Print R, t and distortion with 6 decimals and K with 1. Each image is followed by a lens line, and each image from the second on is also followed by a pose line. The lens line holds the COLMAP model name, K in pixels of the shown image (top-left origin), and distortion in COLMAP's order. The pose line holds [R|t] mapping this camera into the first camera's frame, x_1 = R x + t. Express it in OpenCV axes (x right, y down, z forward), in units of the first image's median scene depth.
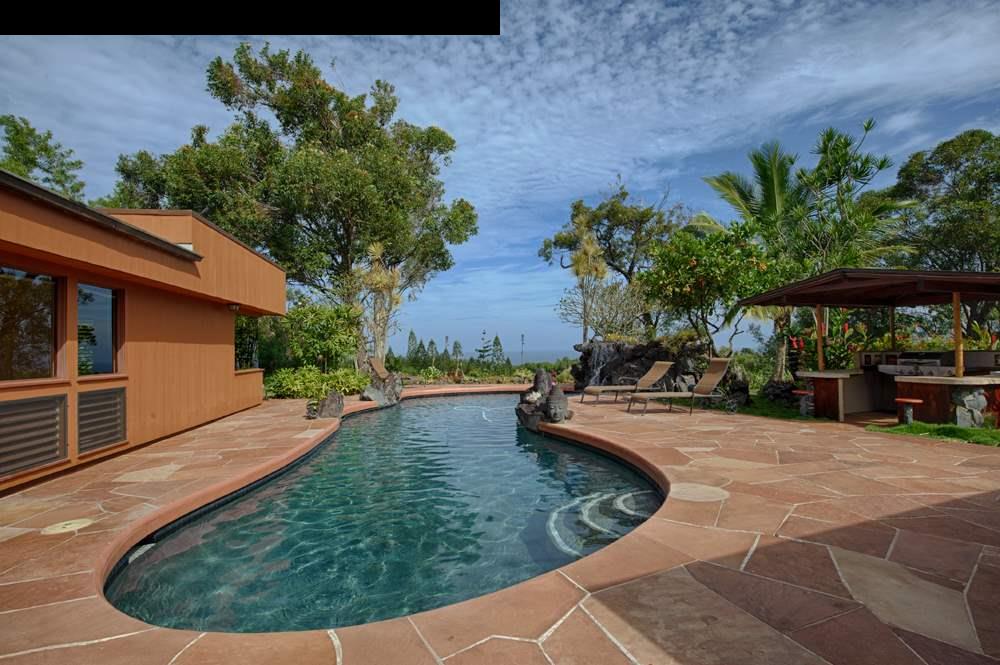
lens RADIAL K [[508.5, 0, 500.0], [0, 508.5, 332.5], [0, 0, 1]] dist [-0.002293, -0.000454]
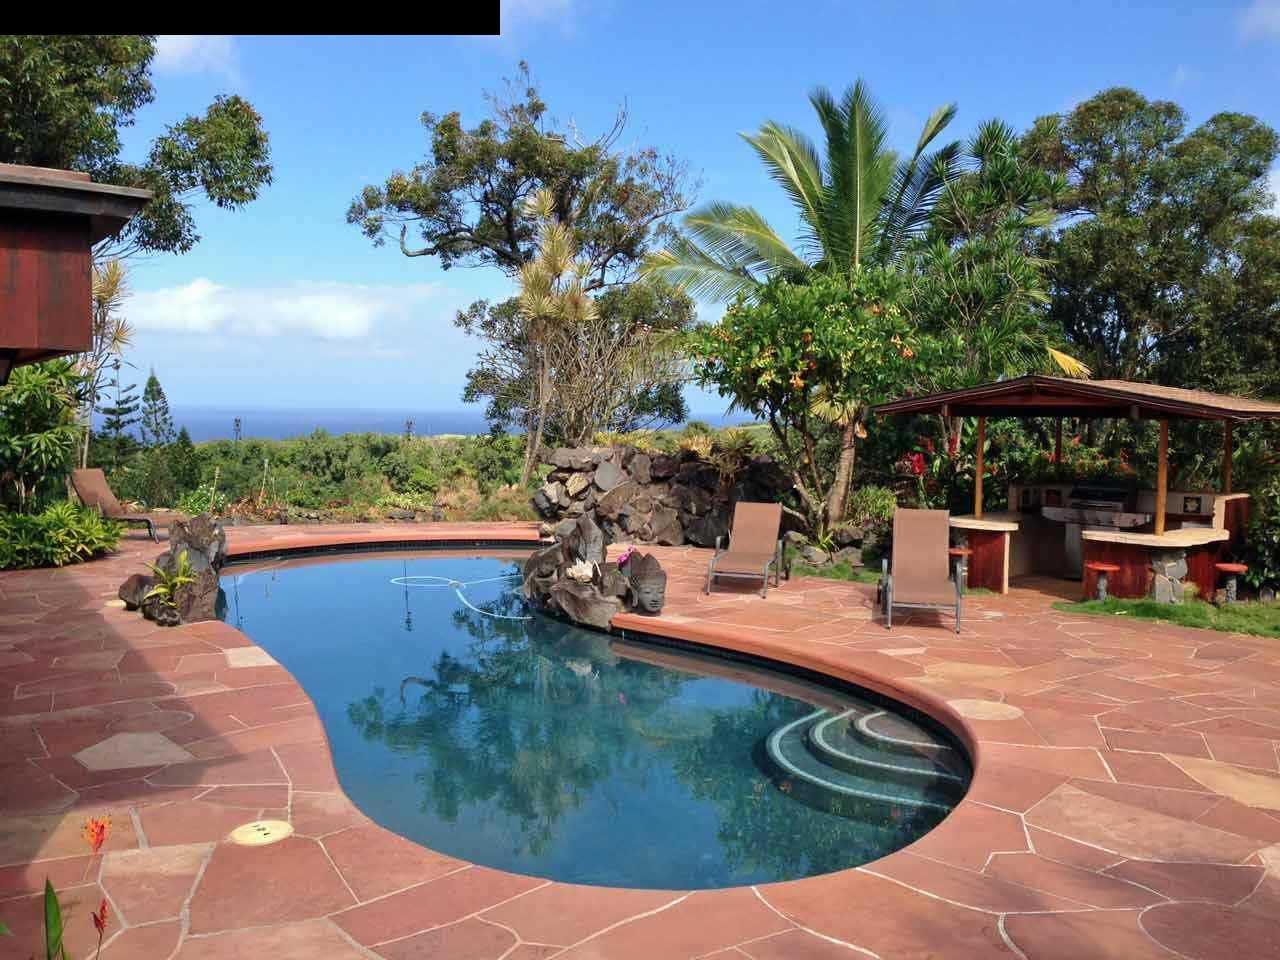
lens RADIAL K [[1141.8, 0, 640.0], [0, 1141.8, 480.0], [0, 0, 1]] dist [0.113428, -0.167628]
pose [[0.916440, 0.005697, 0.400132, -0.396897], [-0.042873, 0.995541, 0.084018, -0.086425], [-0.397869, -0.094152, 0.912598, -0.205991]]
